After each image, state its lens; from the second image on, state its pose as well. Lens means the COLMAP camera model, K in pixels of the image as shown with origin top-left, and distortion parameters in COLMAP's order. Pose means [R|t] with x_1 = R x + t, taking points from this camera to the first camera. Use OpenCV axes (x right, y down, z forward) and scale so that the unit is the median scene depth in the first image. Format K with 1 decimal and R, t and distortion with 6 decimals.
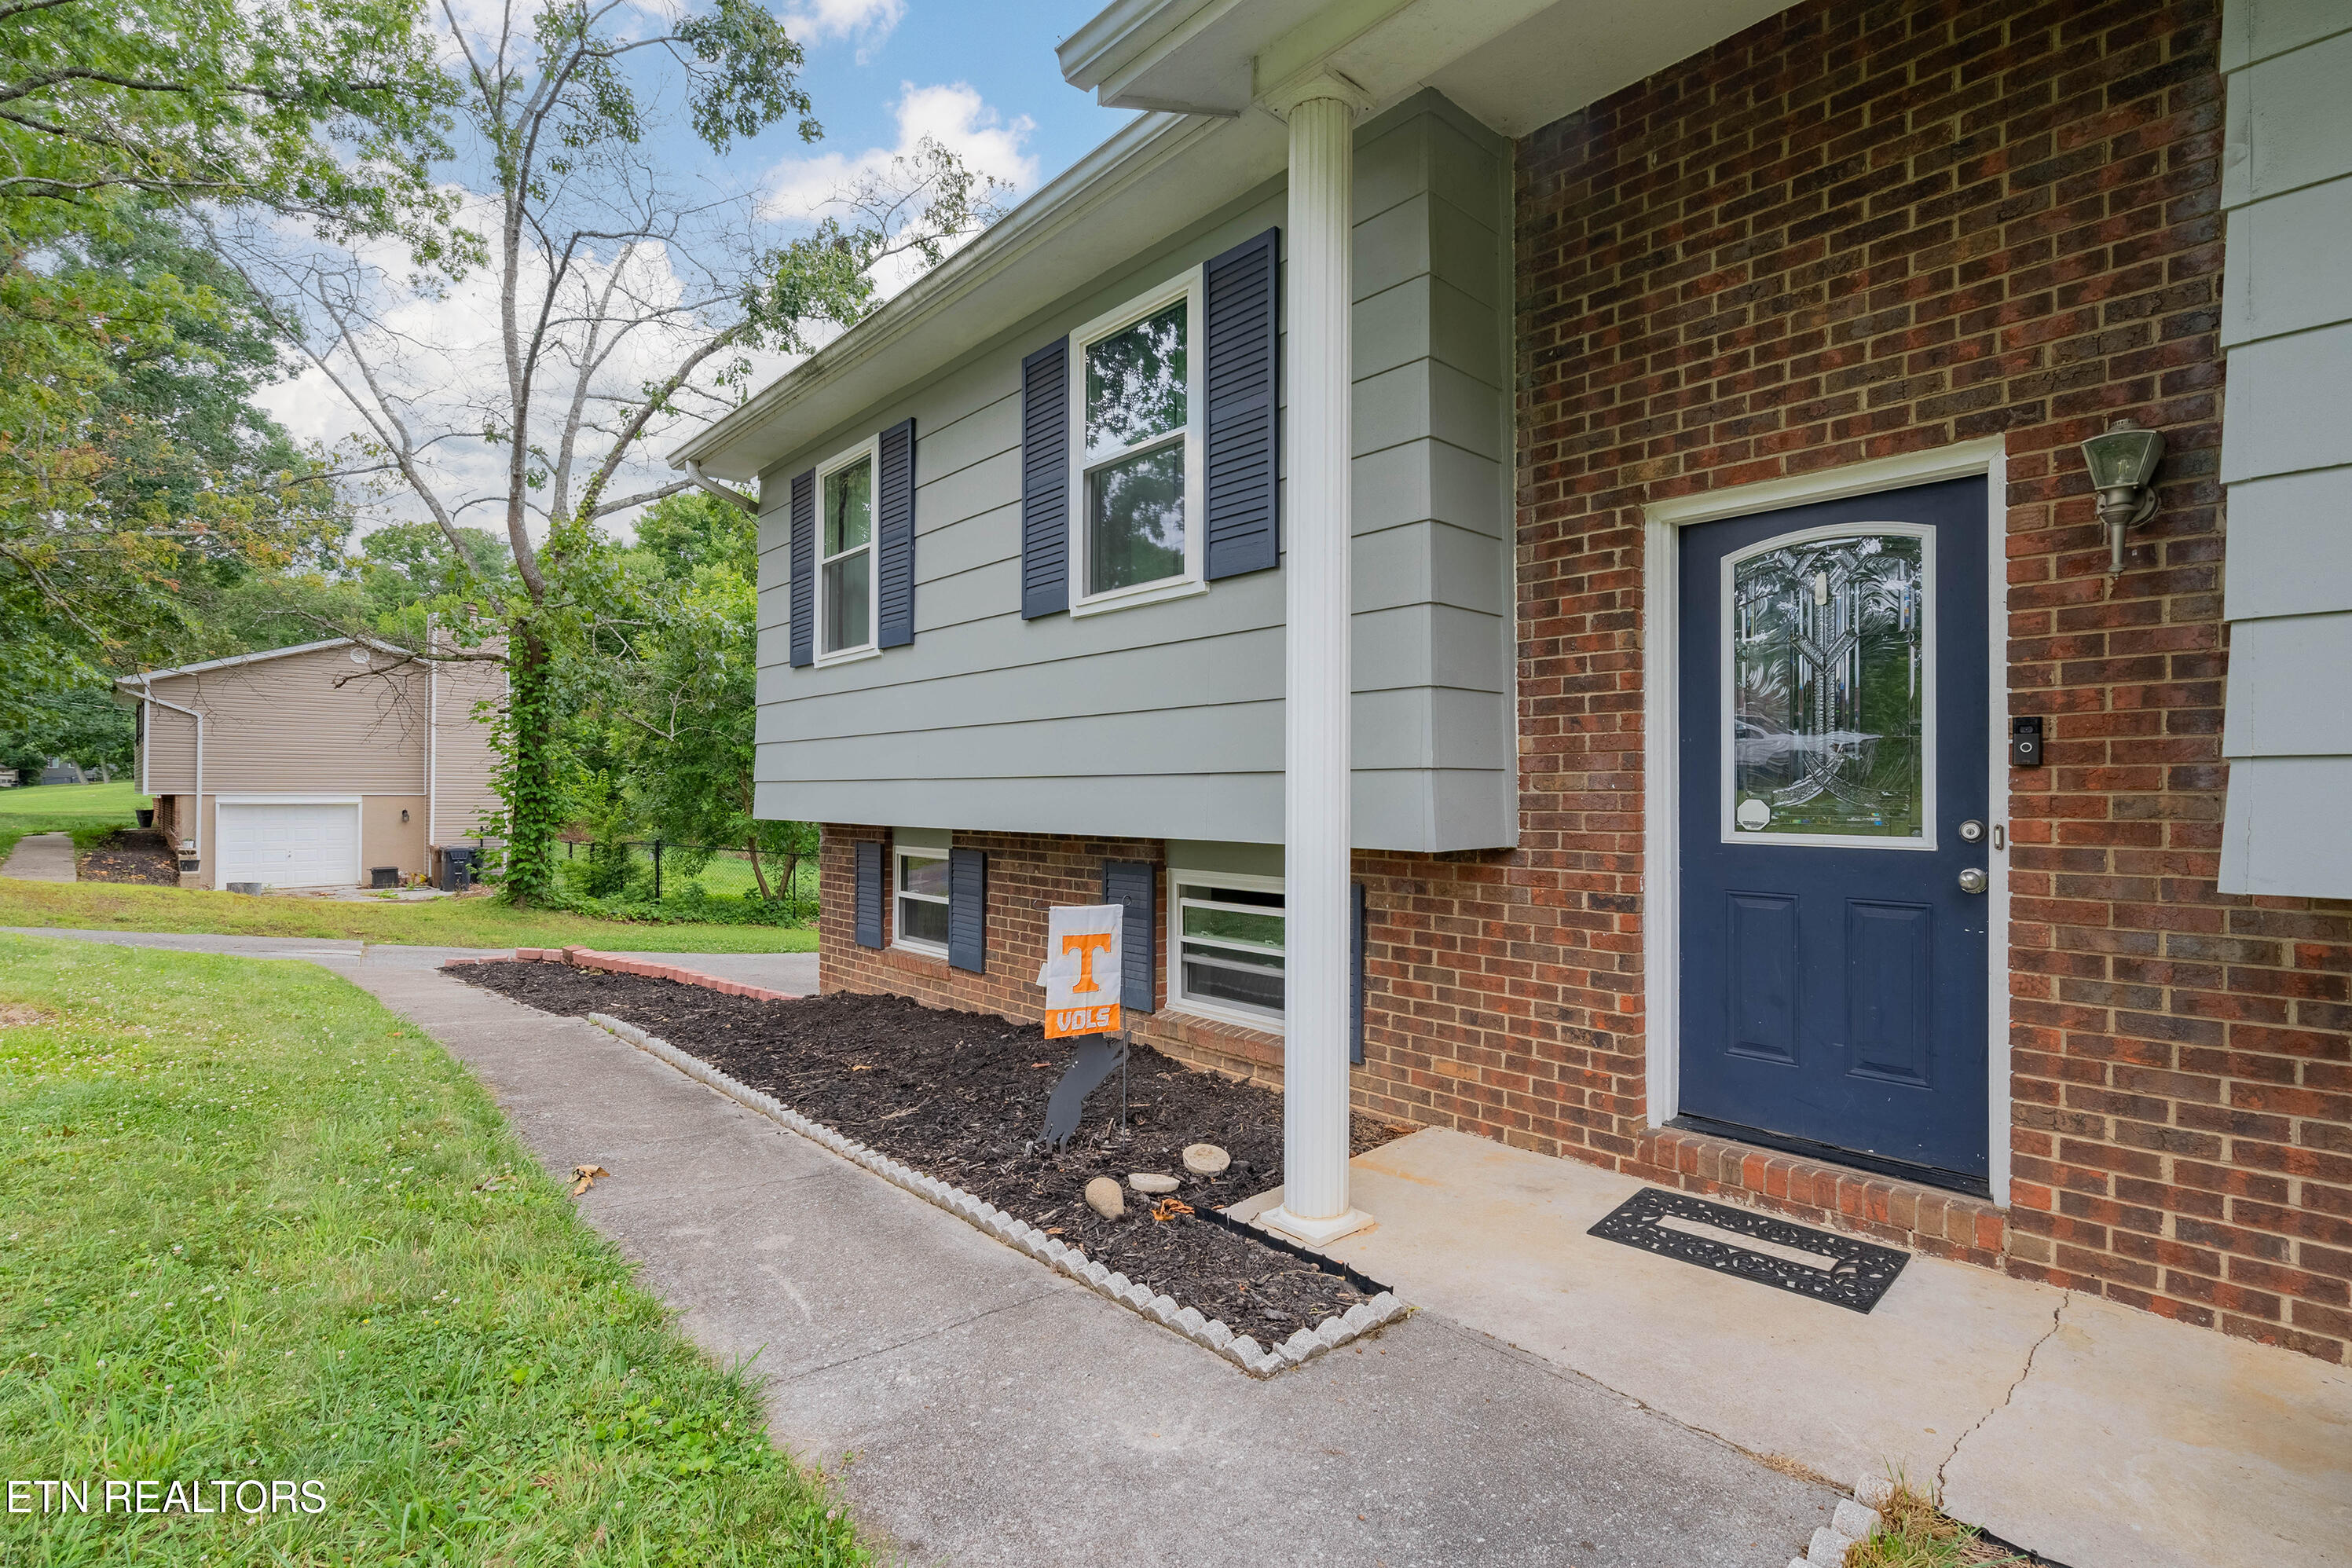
lens RADIAL K [[1092.1, 0, 1200.8], [0, 1092.1, 787.5], [0, 0, 1]] dist [0.000382, 0.000570]
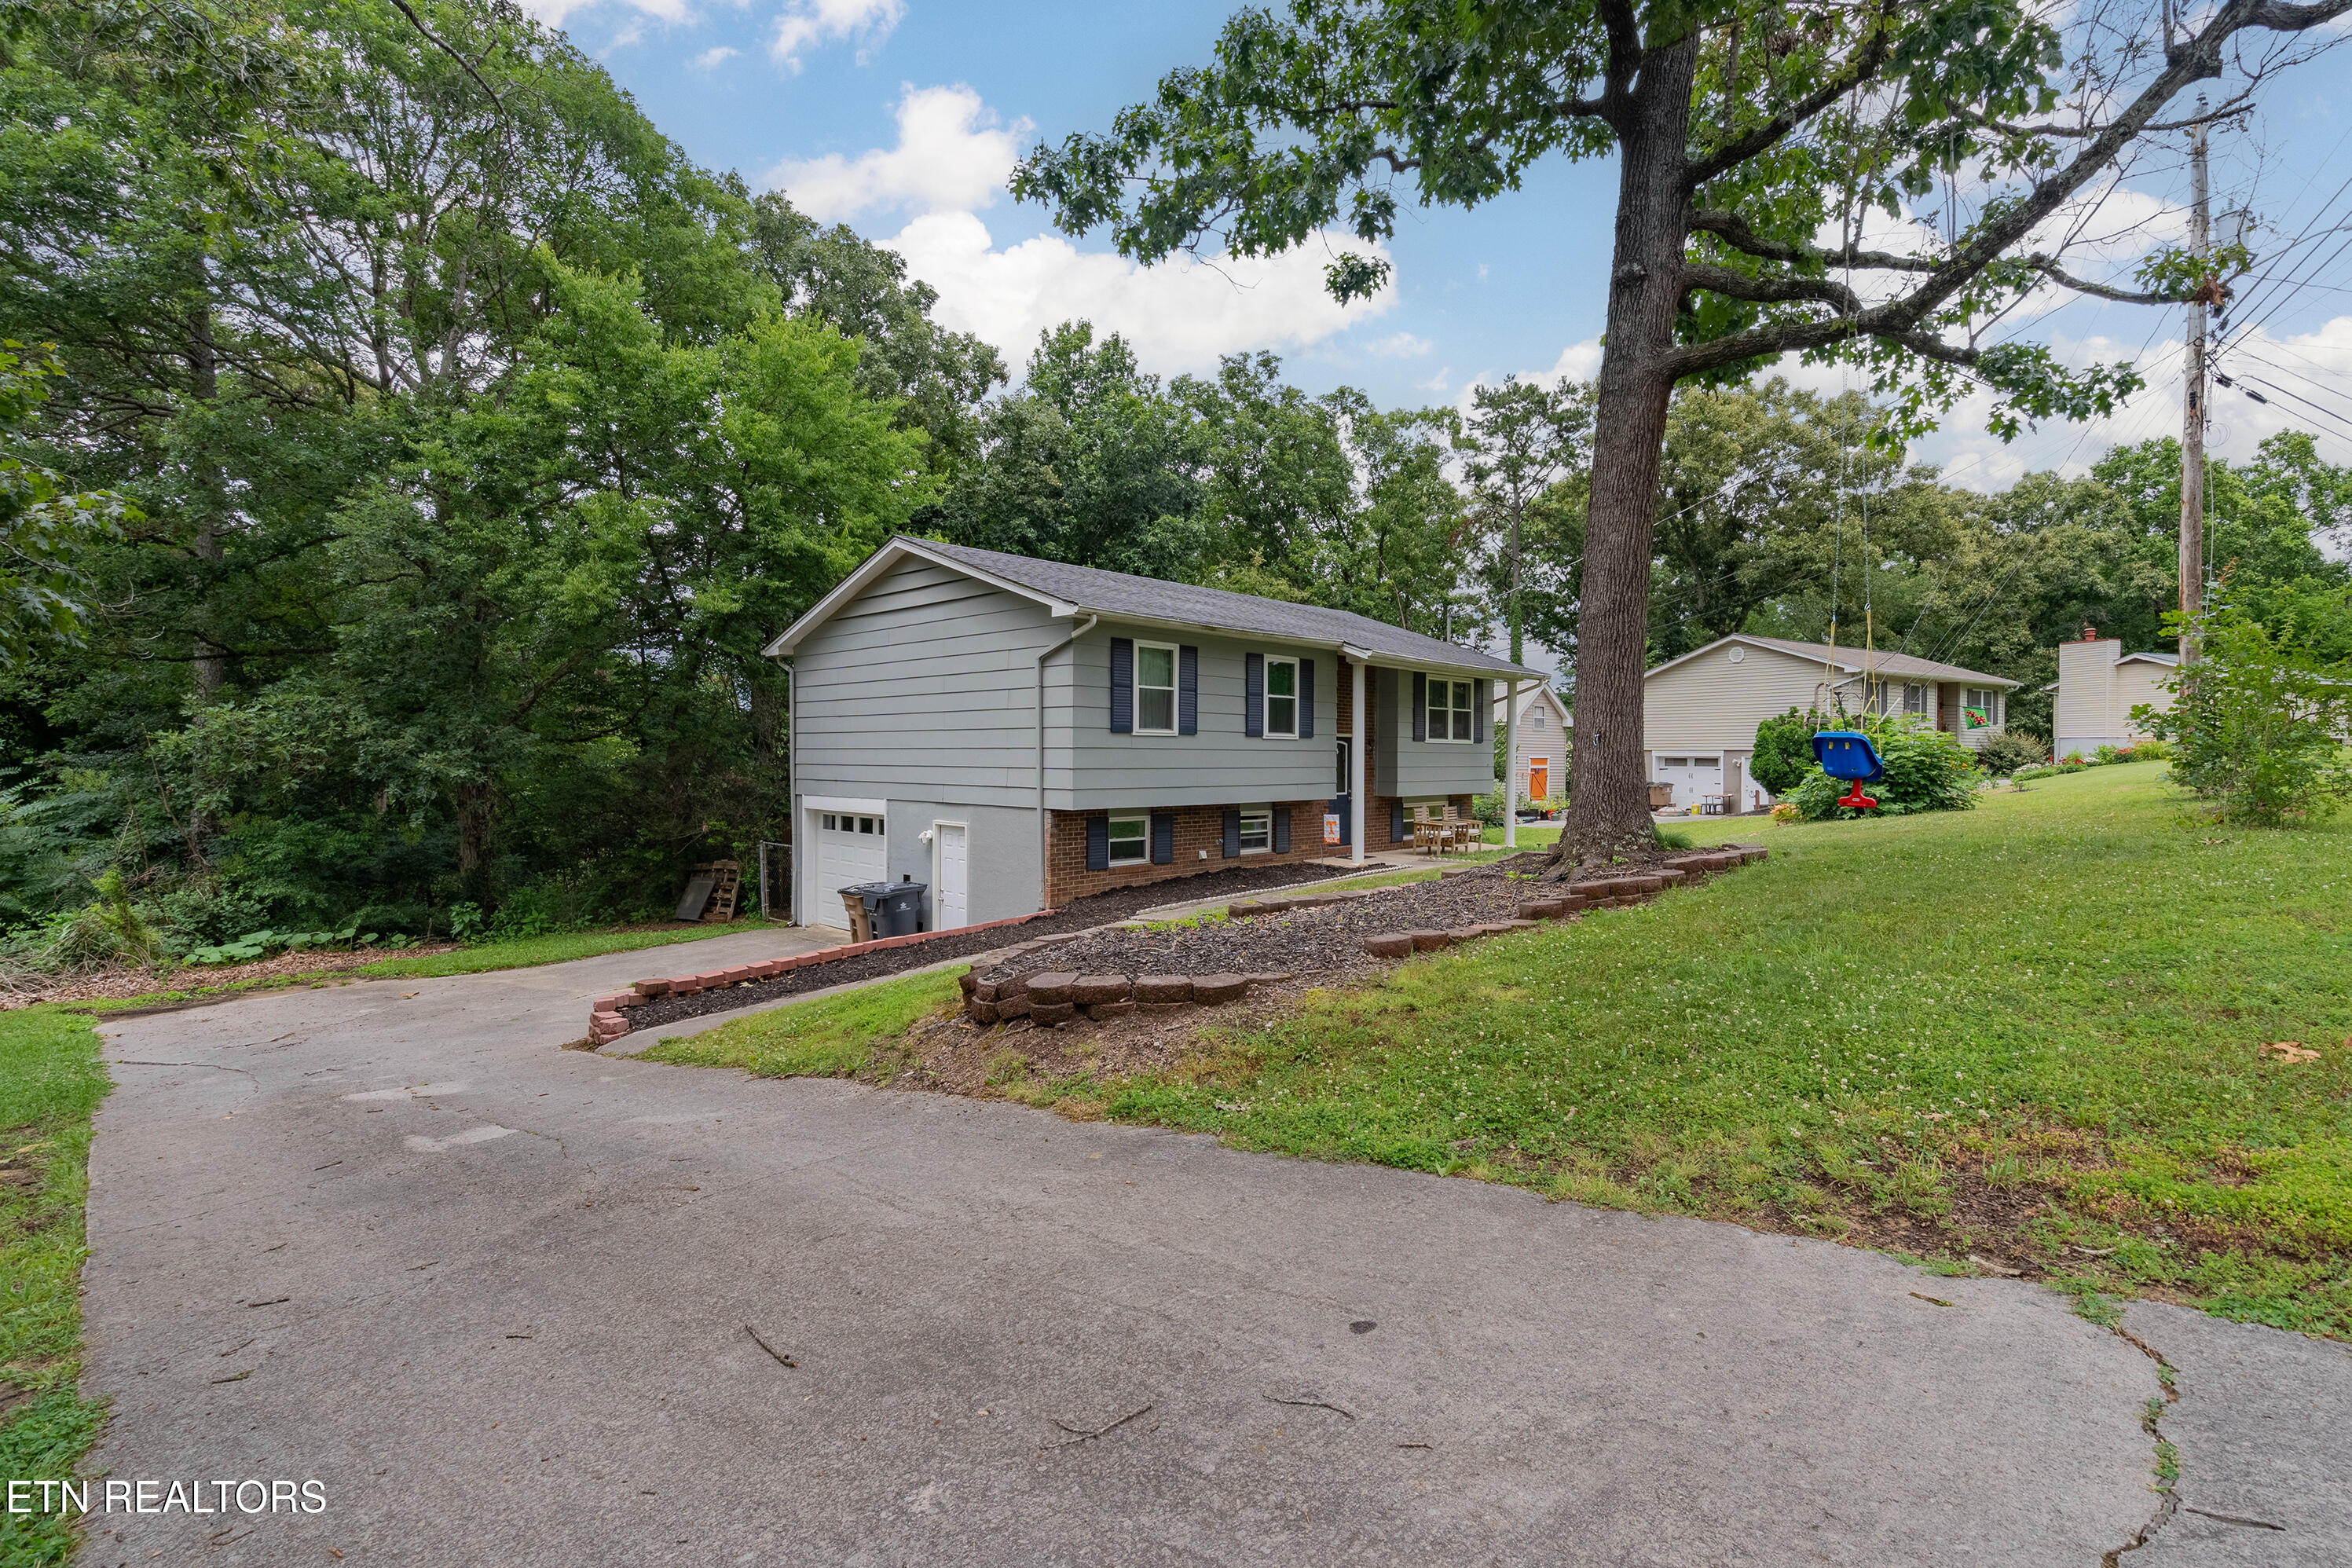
lens RADIAL K [[1090.8, 0, 1194.6], [0, 1090.8, 769.9], [0, 0, 1]] dist [-0.000860, -0.000076]
pose [[-0.069782, -0.015518, 0.997442, -4.688731], [-0.015963, 0.999768, 0.014437, -0.139780], [-0.997435, -0.014915, -0.070013, 1.947953]]
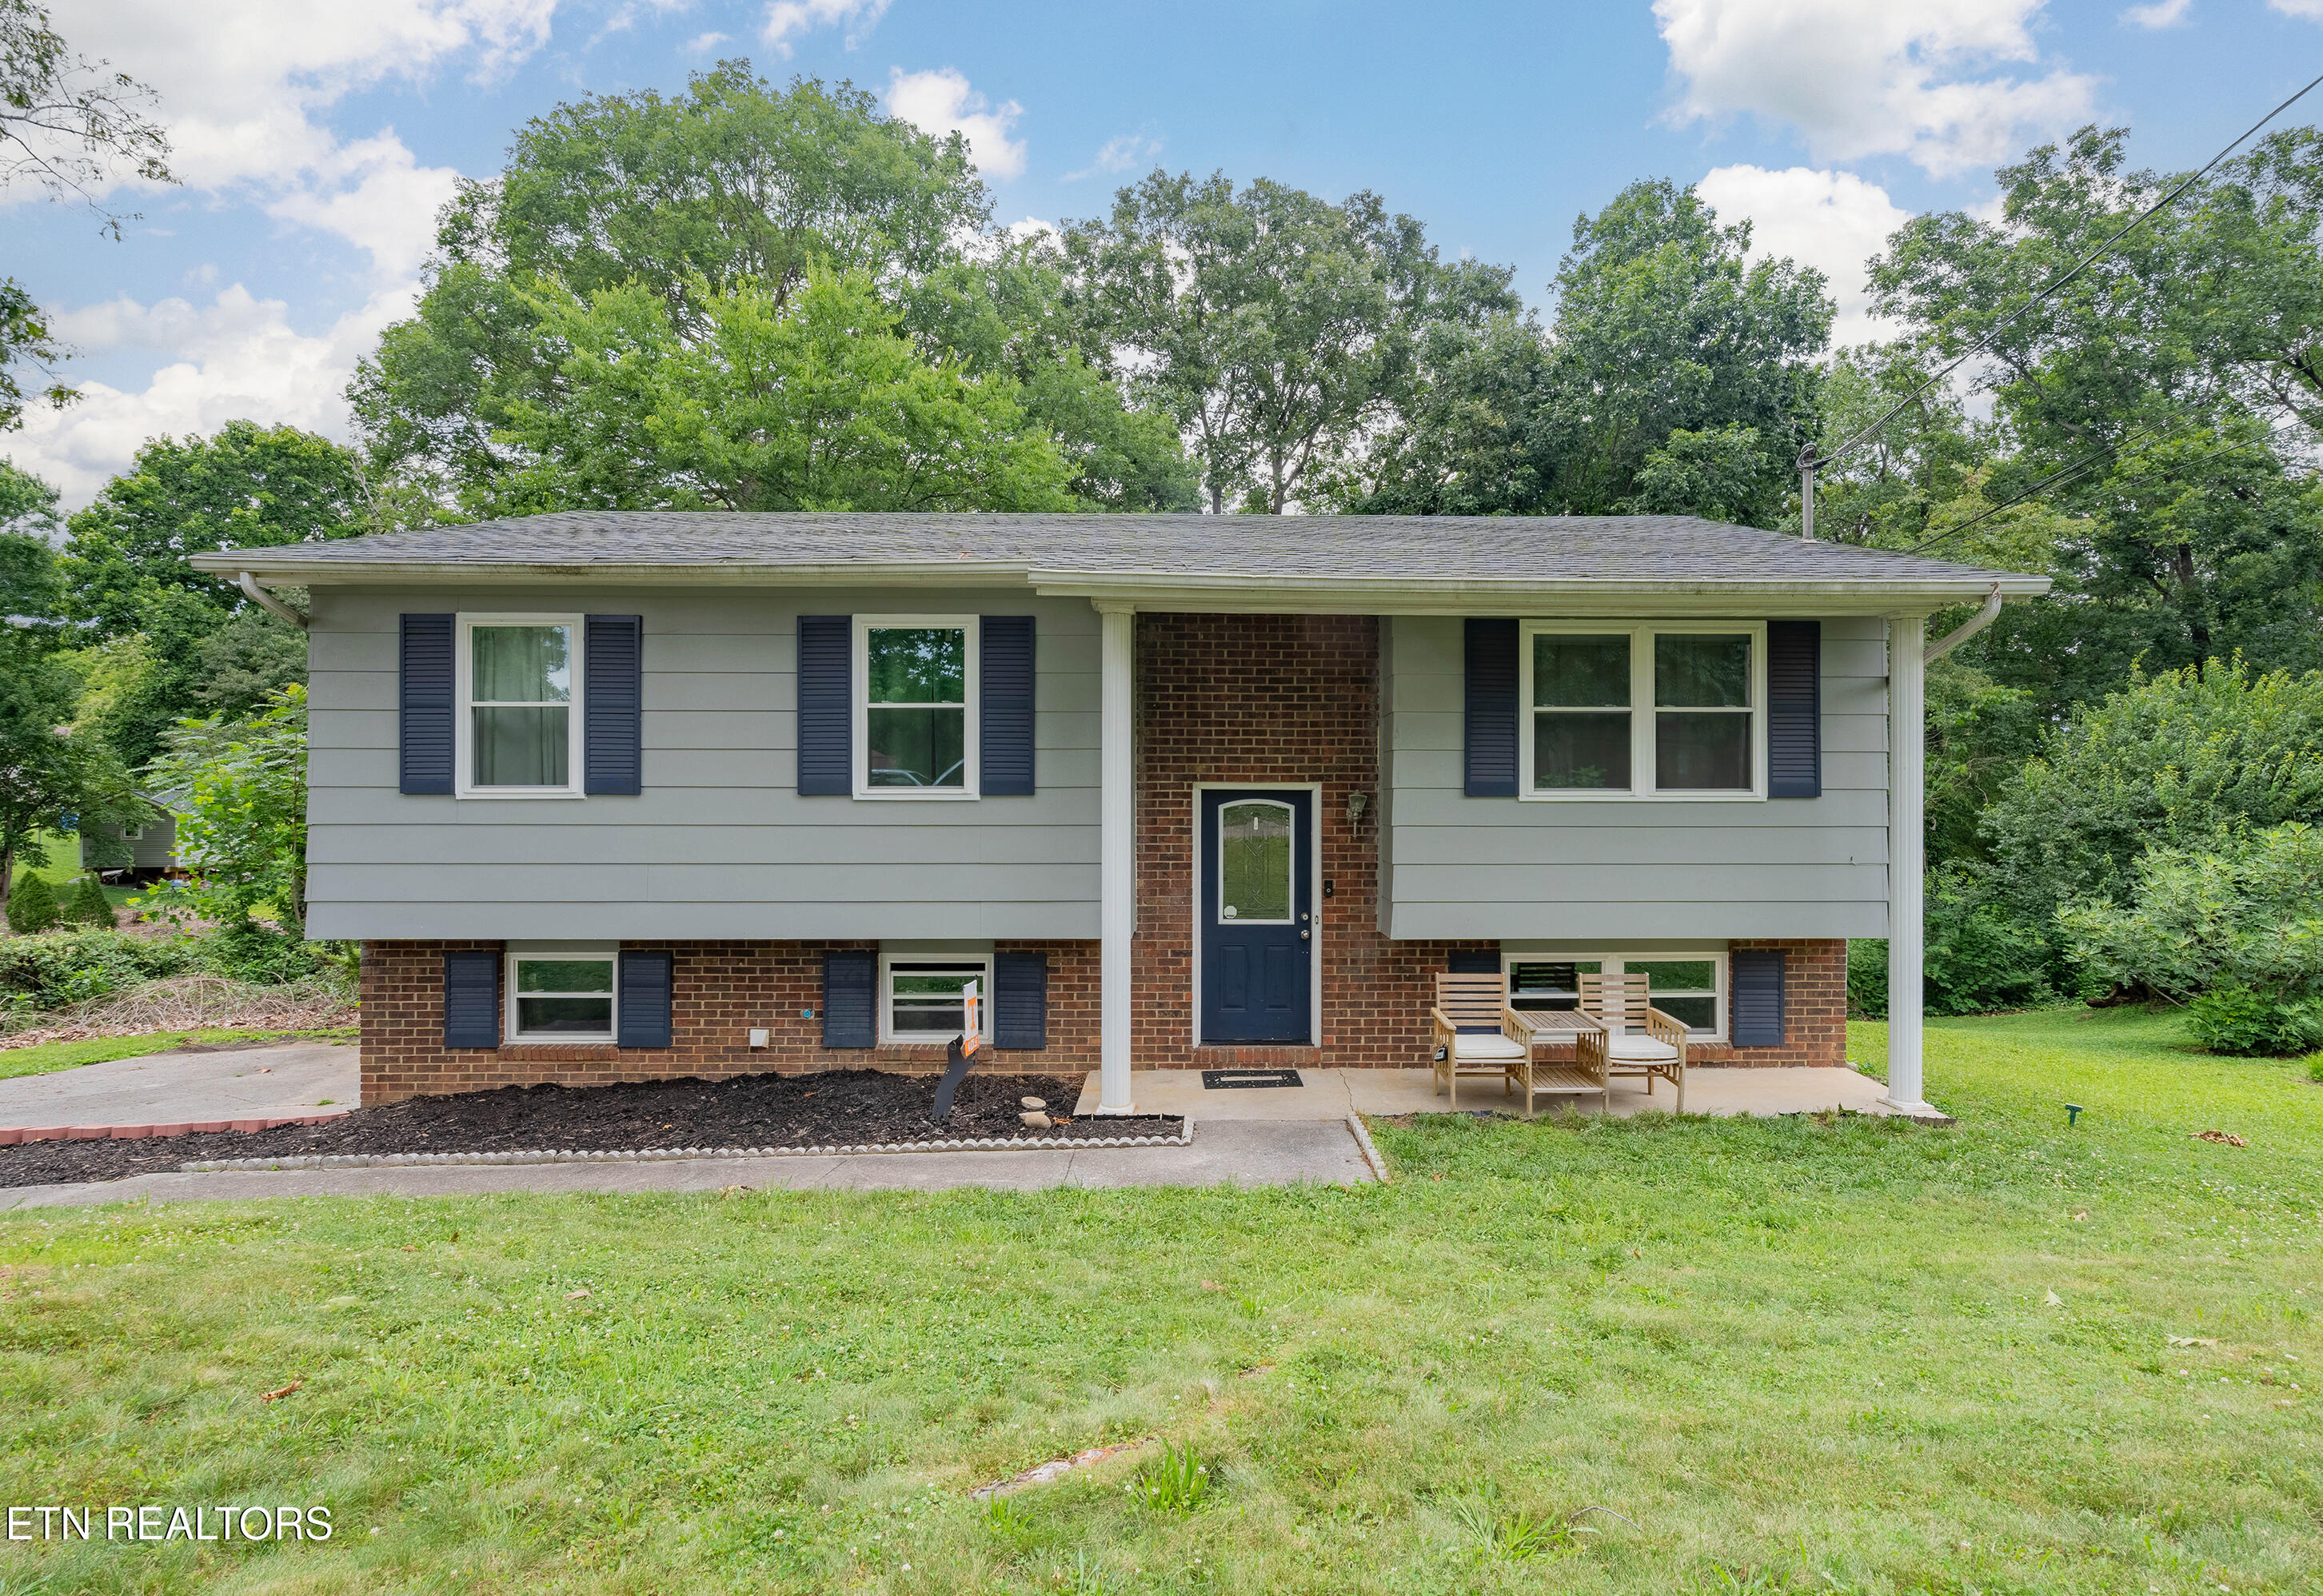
lens RADIAL K [[1101.5, 0, 1210.2], [0, 1101.5, 809.3], [0, 0, 1]] dist [-0.000206, 0.000247]
pose [[0.662259, -0.005111, 0.749258, -1.288035], [-0.005631, 0.999915, 0.011798, -0.219781], [-0.749254, -0.012032, 0.662173, -0.562144]]
